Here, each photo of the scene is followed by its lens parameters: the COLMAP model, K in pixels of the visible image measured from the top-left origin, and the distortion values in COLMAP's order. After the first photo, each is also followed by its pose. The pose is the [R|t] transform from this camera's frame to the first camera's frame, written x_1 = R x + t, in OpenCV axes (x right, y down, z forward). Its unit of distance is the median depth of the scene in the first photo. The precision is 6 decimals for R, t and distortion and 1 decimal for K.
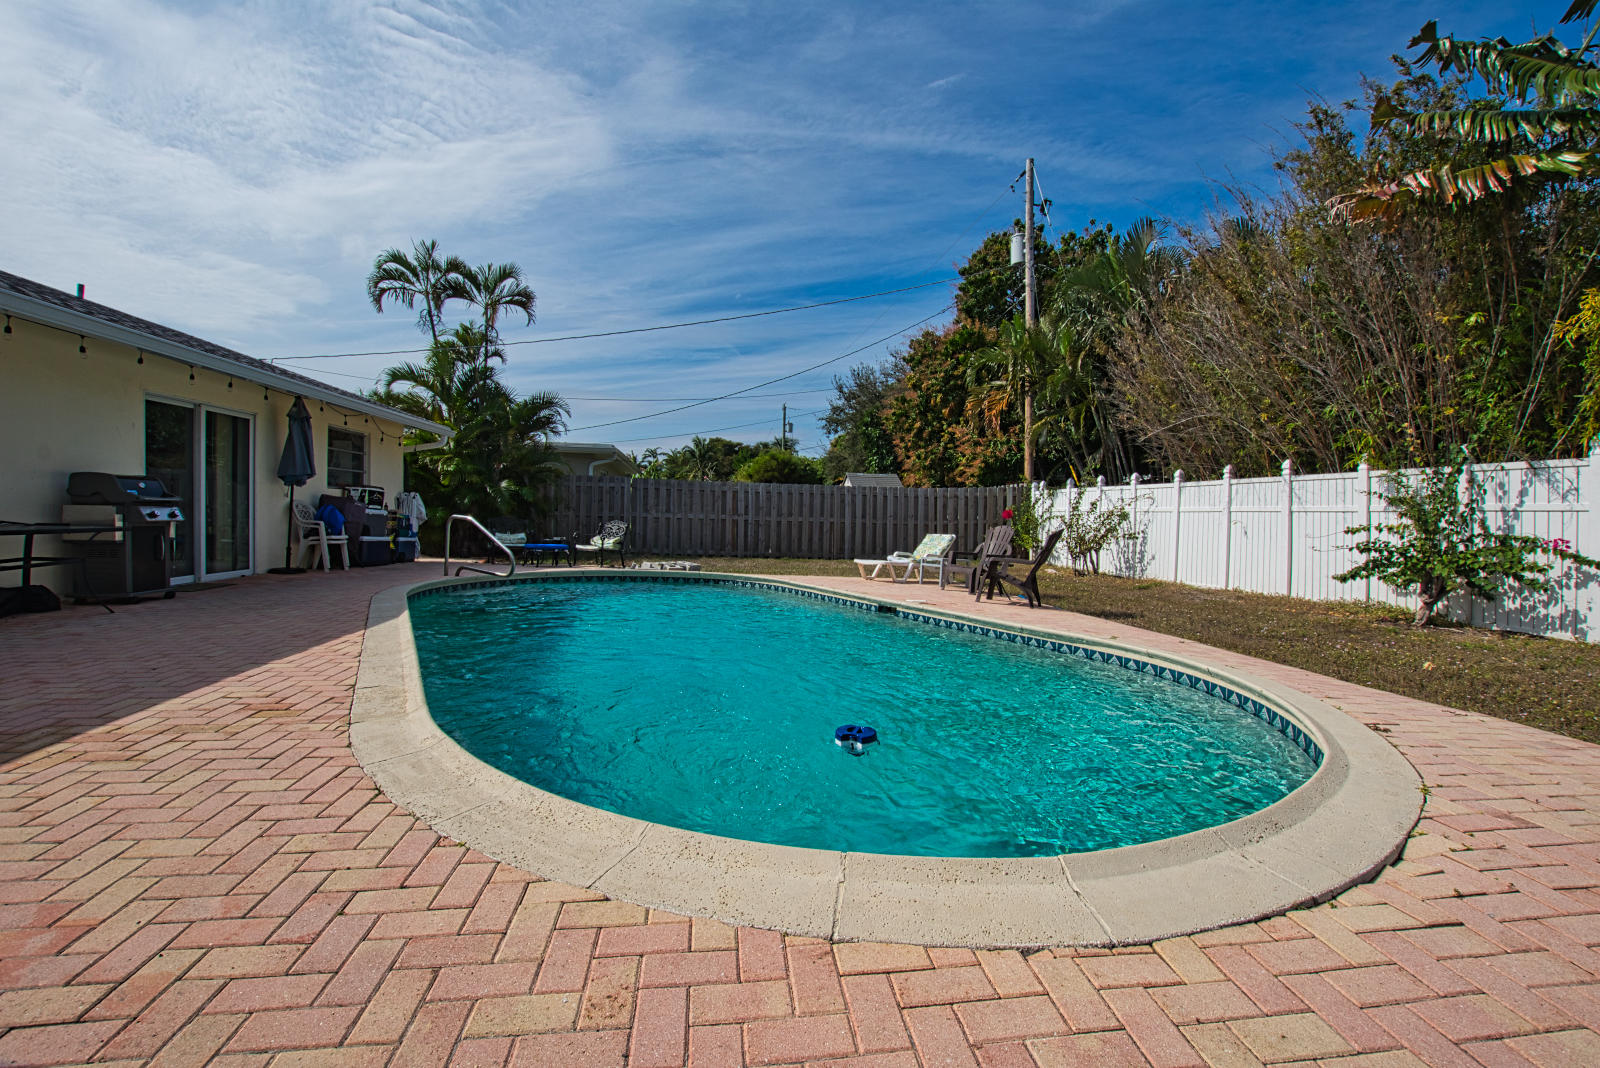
lens RADIAL K [[702.4, 0, 802.6], [0, 702.4, 528.2], [0, 0, 1]] dist [-0.035652, 0.005998]
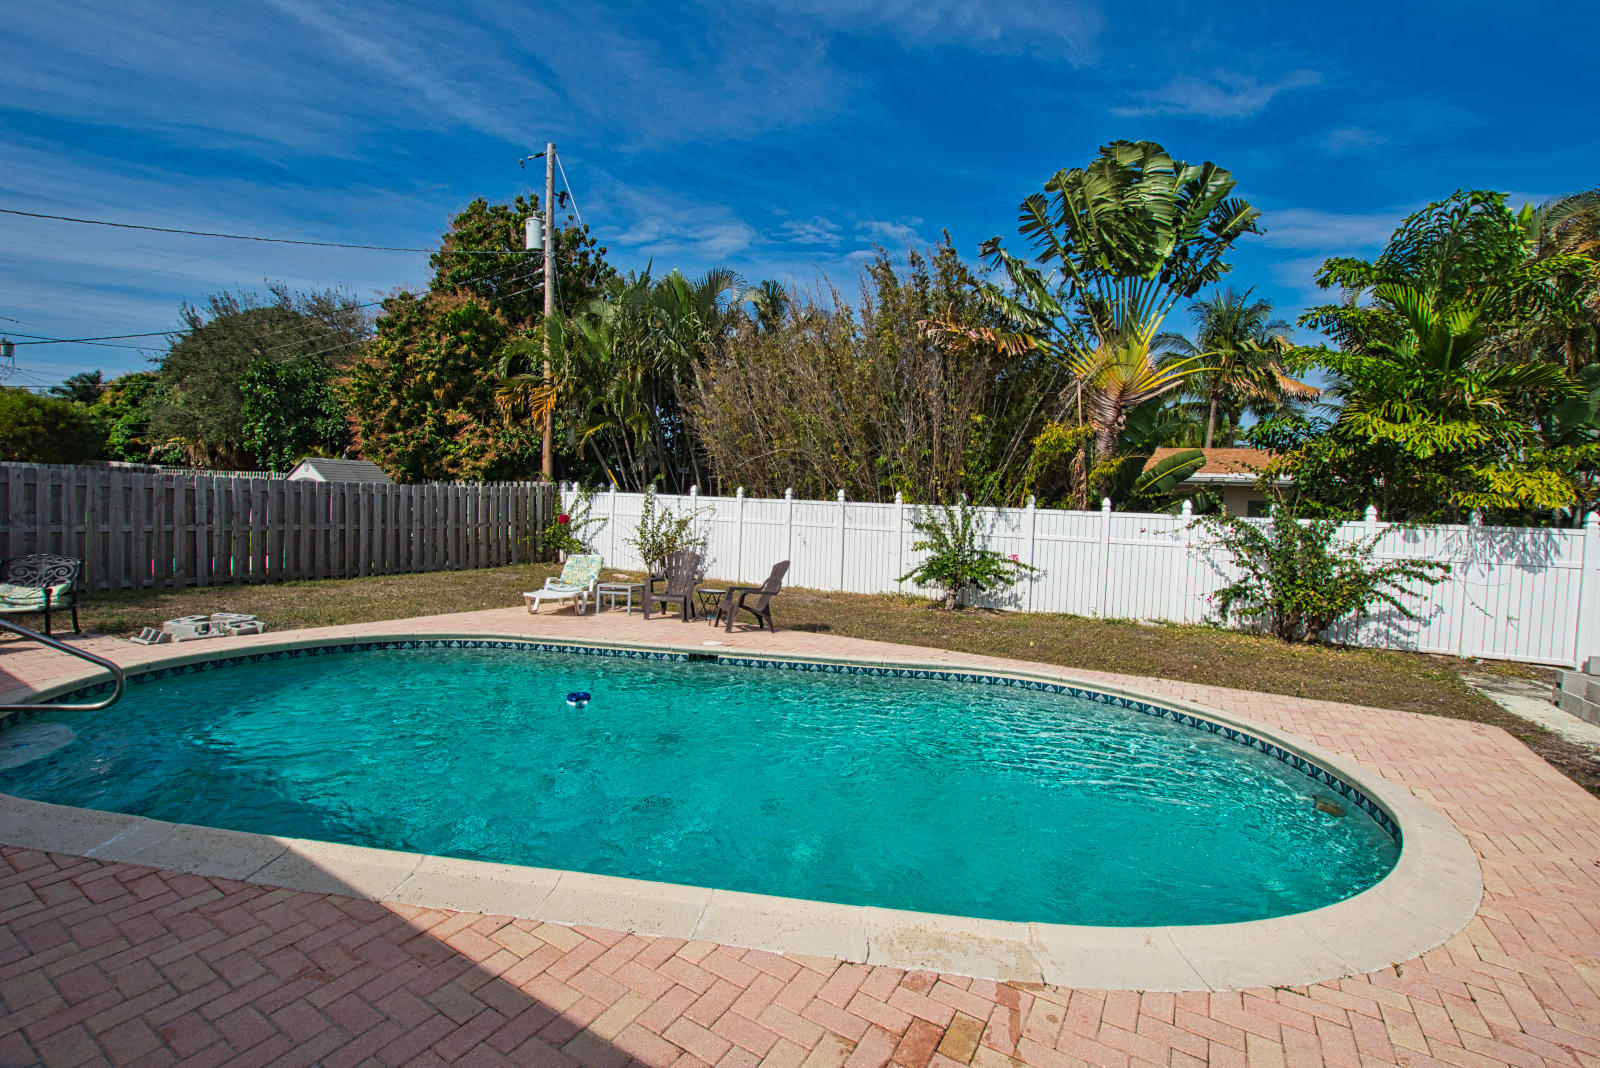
lens RADIAL K [[702.4, 0, 799.0], [0, 702.4, 528.5], [0, 0, 1]] dist [-0.035652, 0.005998]
pose [[0.614580, -0.029554, 0.788301, -0.338951], [-0.009923, 0.998929, 0.045187, -0.066728], [-0.788792, -0.035593, 0.613629, 0.174777]]
